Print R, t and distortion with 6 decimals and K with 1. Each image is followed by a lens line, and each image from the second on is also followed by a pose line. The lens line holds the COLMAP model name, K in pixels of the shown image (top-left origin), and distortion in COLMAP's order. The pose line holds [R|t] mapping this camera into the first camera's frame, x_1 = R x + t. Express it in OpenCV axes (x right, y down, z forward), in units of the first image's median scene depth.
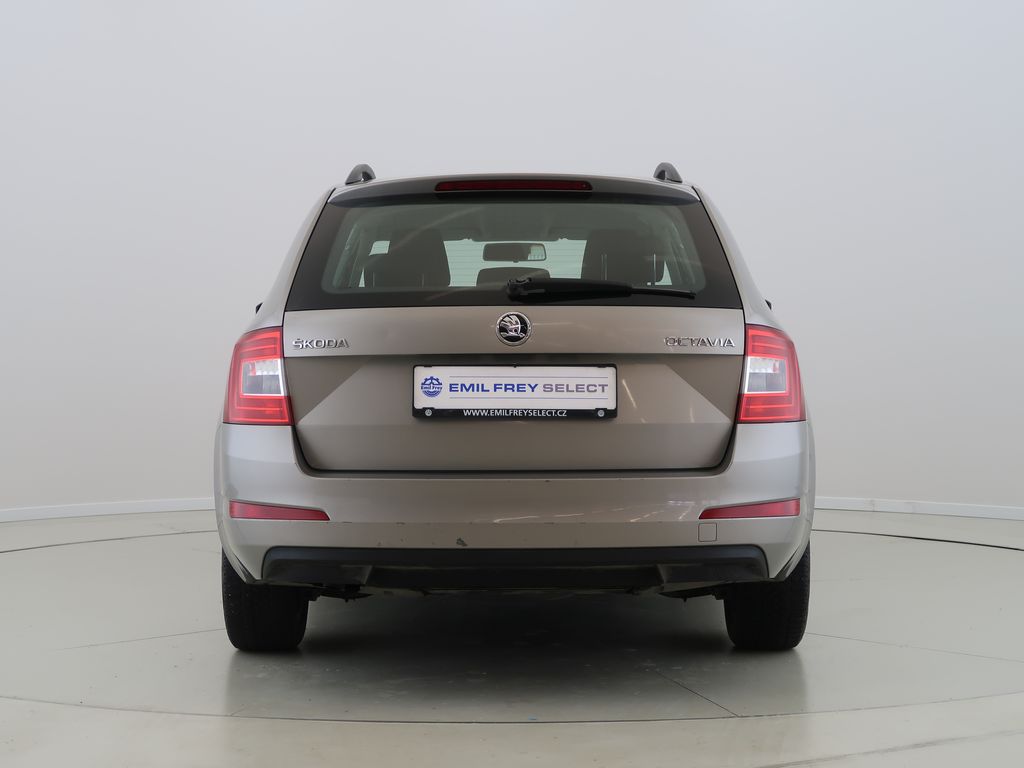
lens RADIAL K [[1406.6, 0, 503.6], [0, 1406.6, 392.9], [0, 0, 1]] dist [0.031680, 0.000000]
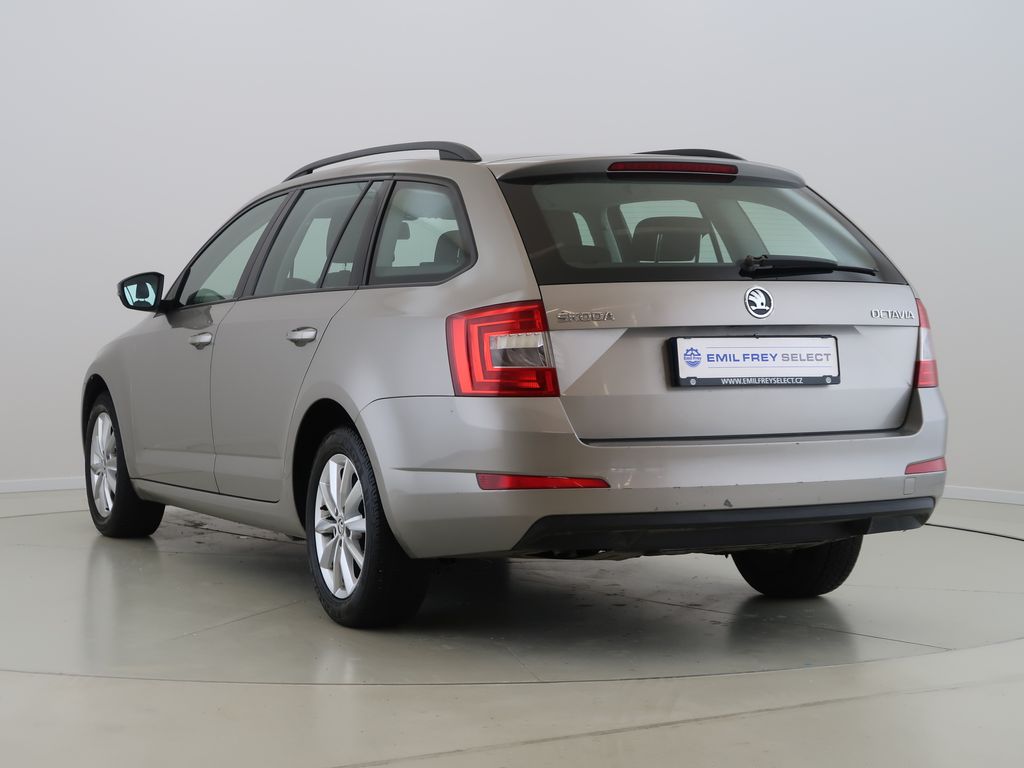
lens RADIAL K [[1406.6, 0, 503.3], [0, 1406.6, 376.3], [0, 0, 1]] dist [0.031680, 0.000000]
pose [[0.957073, -0.014478, 0.289486, -0.488334], [0.013631, 0.999895, 0.004942, 0.002764], [-0.289527, -0.000783, 0.957169, 0.031115]]
